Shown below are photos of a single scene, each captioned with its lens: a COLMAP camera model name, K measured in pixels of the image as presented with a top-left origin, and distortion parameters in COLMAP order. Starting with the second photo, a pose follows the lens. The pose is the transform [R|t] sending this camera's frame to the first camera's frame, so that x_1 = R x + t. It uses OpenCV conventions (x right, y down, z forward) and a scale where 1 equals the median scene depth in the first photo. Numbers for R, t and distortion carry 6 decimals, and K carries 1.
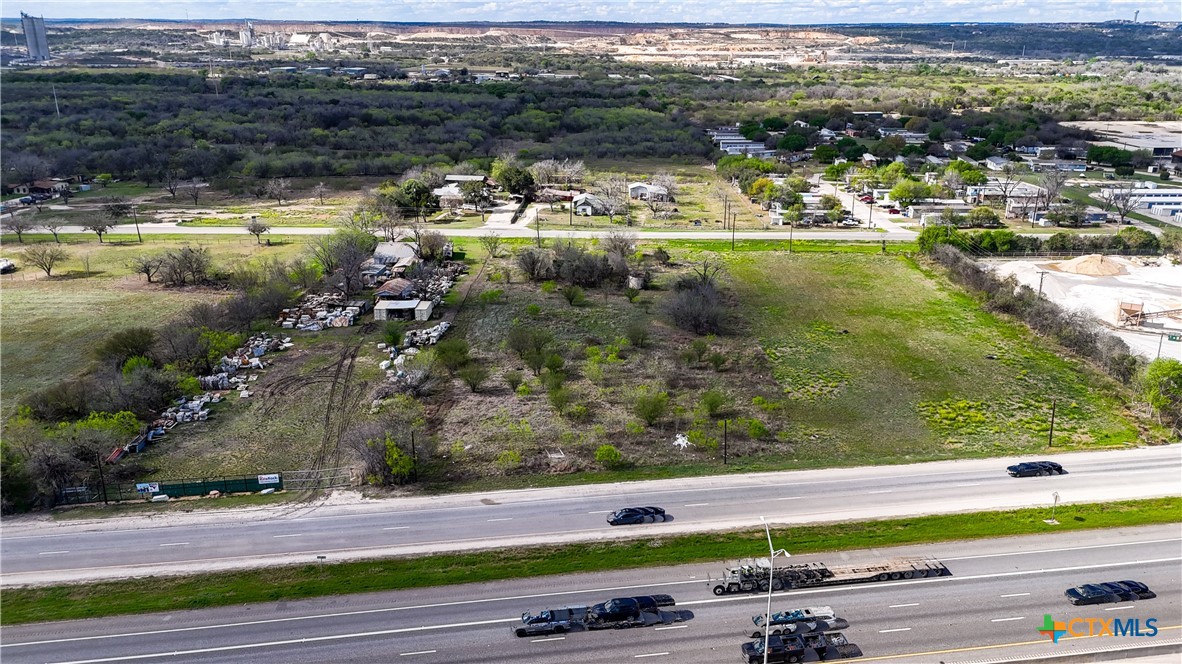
lens RADIAL K [[874.4, 0, 590.1], [0, 874.4, 324.6], [0, 0, 1]] dist [0.059600, -0.052725]
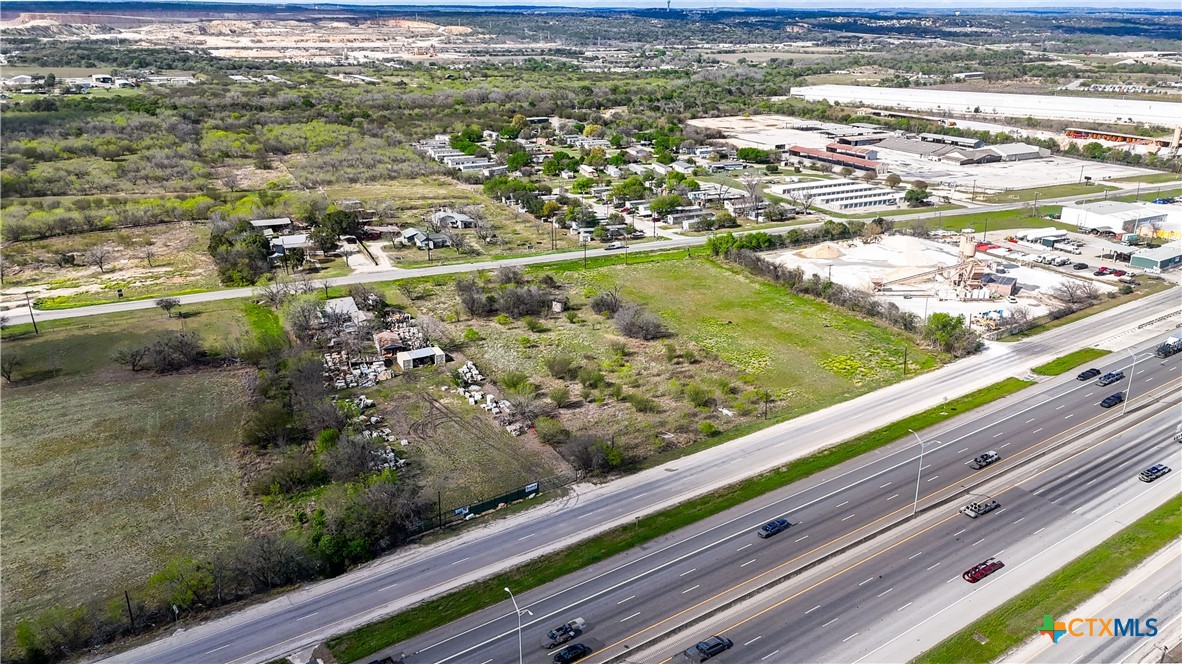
lens RADIAL K [[874.4, 0, 591.5], [0, 874.4, 337.7], [0, 0, 1]] dist [0.059600, -0.052725]
pose [[0.899786, -0.152997, 0.408629, -0.435400], [0.140311, 0.988224, 0.061045, -0.074738], [-0.413156, 0.002408, 0.910657, -0.185266]]
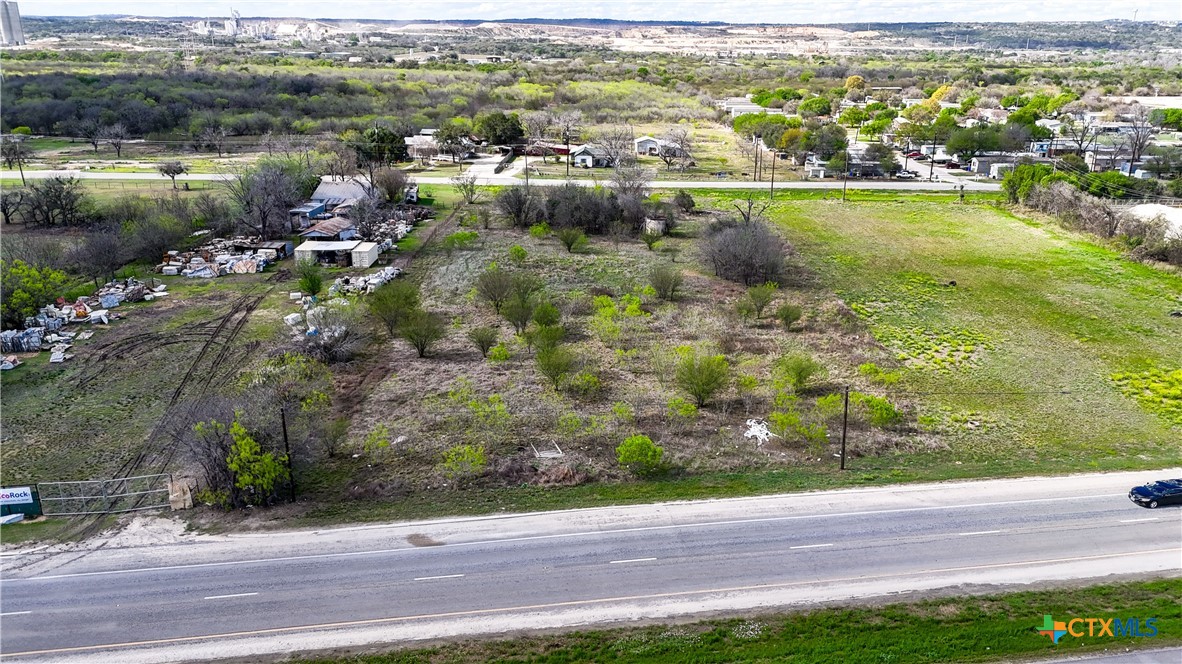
lens RADIAL K [[874.4, 0, 590.1], [0, 874.4, 337.8], [0, 0, 1]] dist [0.059600, -0.052725]
pose [[0.999972, 0.002148, 0.007200, -0.009033], [-0.002248, 0.999901, 0.013897, 0.037053], [-0.007170, -0.013913, 0.999878, 0.241926]]
